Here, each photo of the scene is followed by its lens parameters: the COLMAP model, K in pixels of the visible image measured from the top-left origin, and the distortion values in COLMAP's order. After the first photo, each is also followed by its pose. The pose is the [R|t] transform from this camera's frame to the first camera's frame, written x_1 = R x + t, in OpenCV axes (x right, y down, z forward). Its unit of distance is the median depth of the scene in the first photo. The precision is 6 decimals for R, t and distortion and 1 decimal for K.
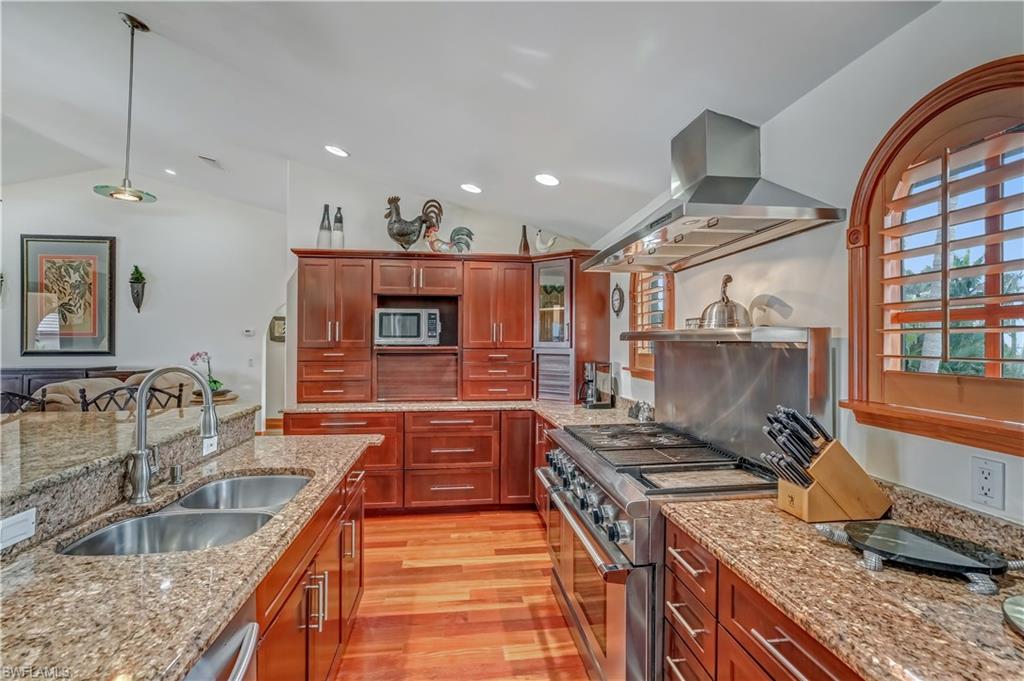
lens RADIAL K [[471.8, 0, 514.7], [0, 471.8, 337.1], [0, 0, 1]] dist [-0.012205, 0.001164]
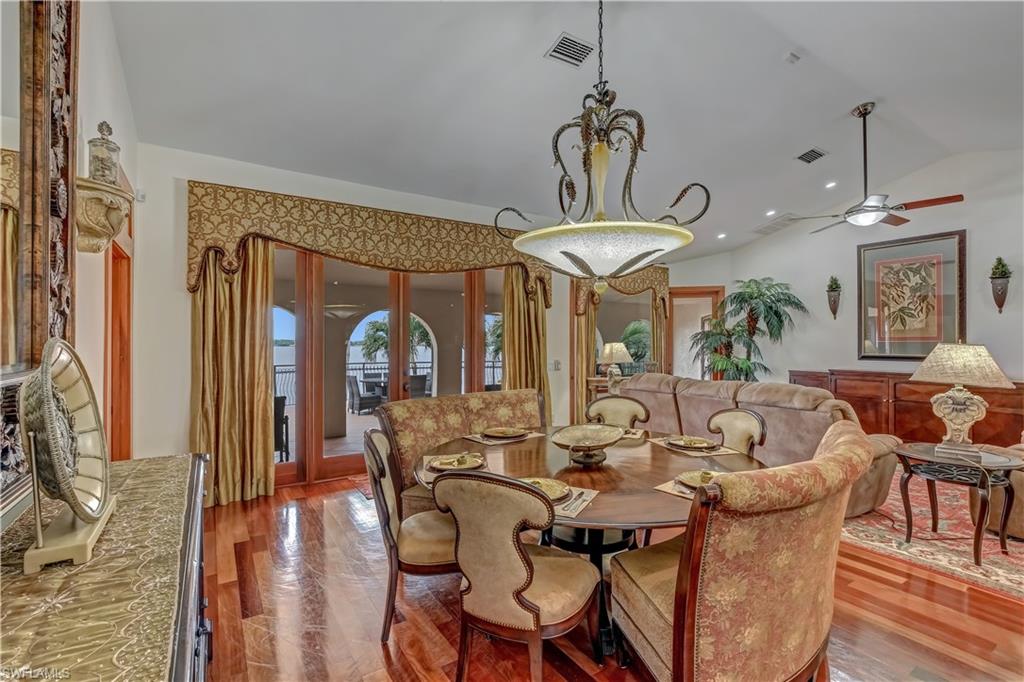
lens RADIAL K [[471.8, 0, 514.3], [0, 471.8, 341.3], [0, 0, 1]] dist [-0.012205, 0.001164]
pose [[0.417480, -0.003963, -0.908678, -0.407119], [0.001007, 0.999992, -0.003898, 0.002154], [0.908686, 0.000712, 0.417480, -0.157584]]
